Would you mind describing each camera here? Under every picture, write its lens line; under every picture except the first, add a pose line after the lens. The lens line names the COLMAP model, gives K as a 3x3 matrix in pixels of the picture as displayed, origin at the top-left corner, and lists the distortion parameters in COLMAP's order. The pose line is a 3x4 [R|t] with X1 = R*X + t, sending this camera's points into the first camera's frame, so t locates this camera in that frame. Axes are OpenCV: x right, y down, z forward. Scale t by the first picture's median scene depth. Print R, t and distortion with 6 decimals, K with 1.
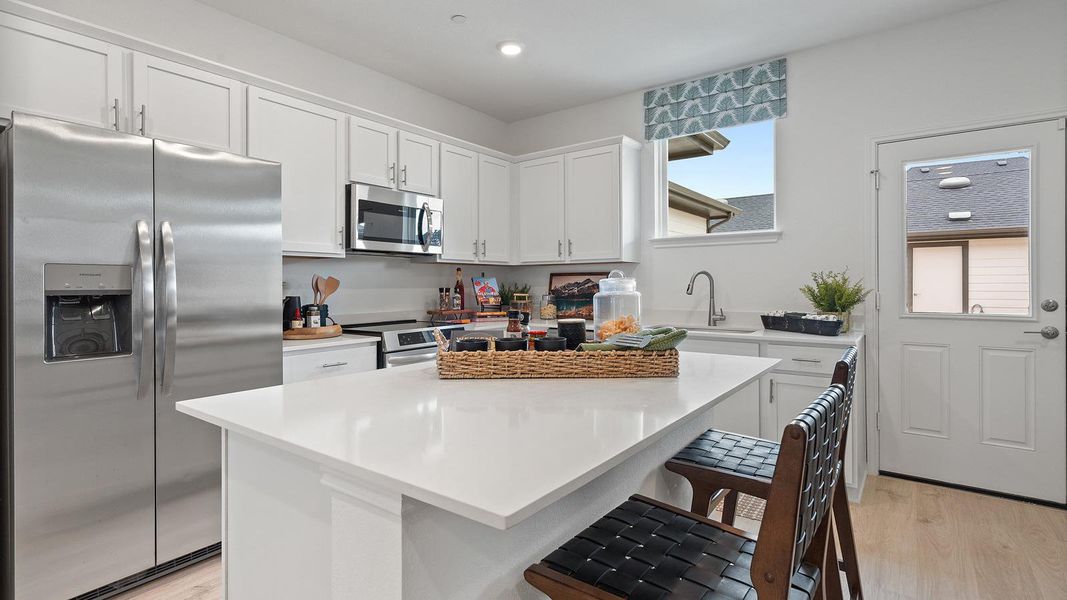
lens RADIAL K [[514.8, 0, 530.7], [0, 514.8, 284.9], [0, 0, 1]] dist [0.005167, 0.000632]
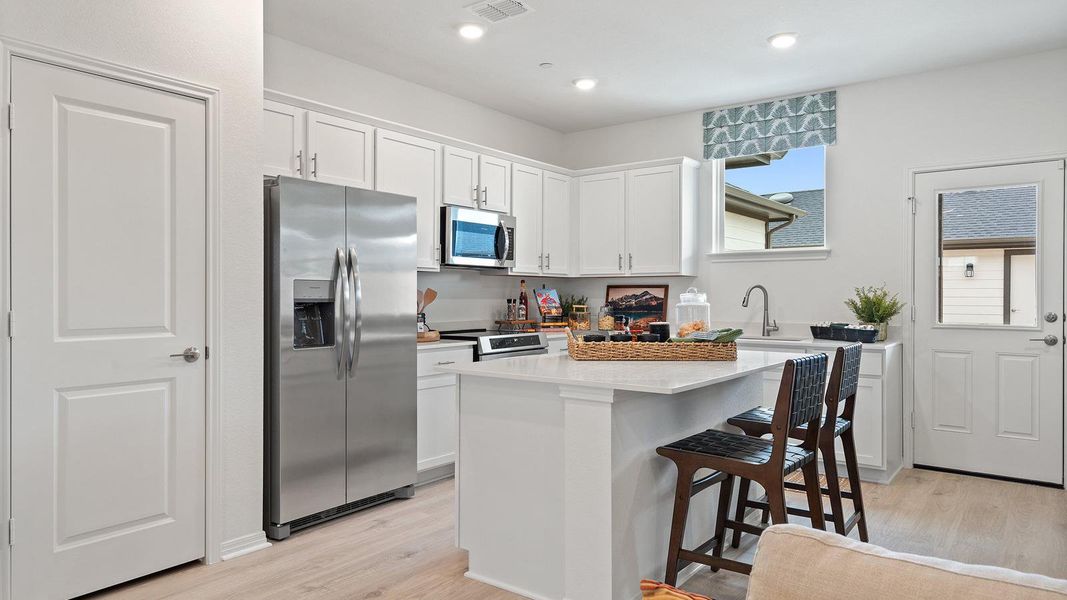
lens RADIAL K [[679.7, 0, 534.4], [0, 679.7, 298.7], [0, 0, 1]] dist [0.023835, -0.001442]
pose [[0.999976, 0.006890, -0.000740, -0.143077], [-0.006887, 0.999967, 0.004296, -0.001326], [0.000769, -0.004290, 0.999991, -0.463708]]
